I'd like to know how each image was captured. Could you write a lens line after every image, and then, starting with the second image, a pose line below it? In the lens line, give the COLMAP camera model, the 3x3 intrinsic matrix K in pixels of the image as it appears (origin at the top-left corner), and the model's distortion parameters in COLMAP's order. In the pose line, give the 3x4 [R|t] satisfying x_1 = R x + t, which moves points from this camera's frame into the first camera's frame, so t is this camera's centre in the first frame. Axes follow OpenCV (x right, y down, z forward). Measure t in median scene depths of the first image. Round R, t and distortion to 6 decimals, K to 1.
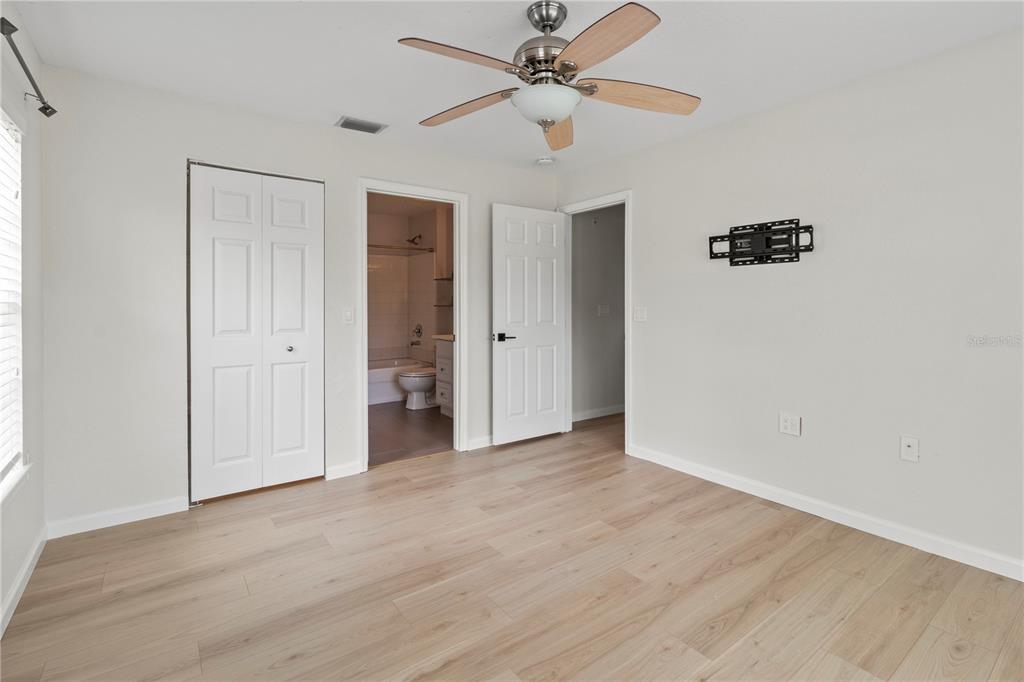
lens RADIAL K [[485.0, 0, 526.2], [0, 485.0, 305.7], [0, 0, 1]] dist [0.001228, 0.000105]
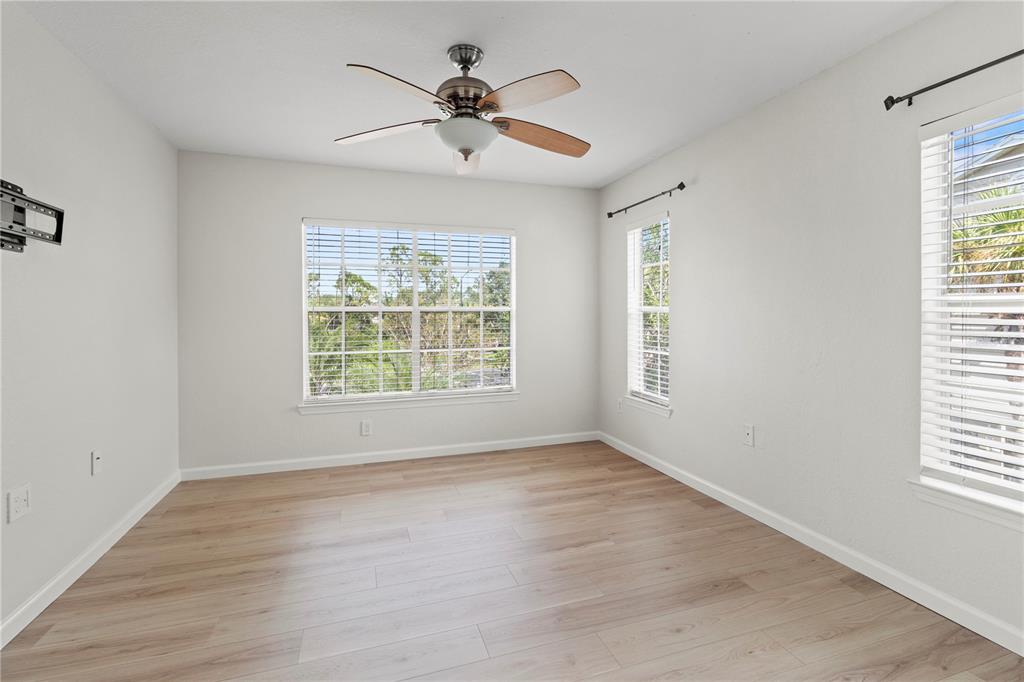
lens RADIAL K [[476.8, 0, 517.3], [0, 476.8, 323.2], [0, 0, 1]] dist [0.003000, -0.000388]
pose [[-0.947747, -0.002498, 0.319013, -0.383367], [0.002675, 0.999872, 0.015775, -0.002861], [-0.319011, 0.015804, -0.947619, 1.838140]]
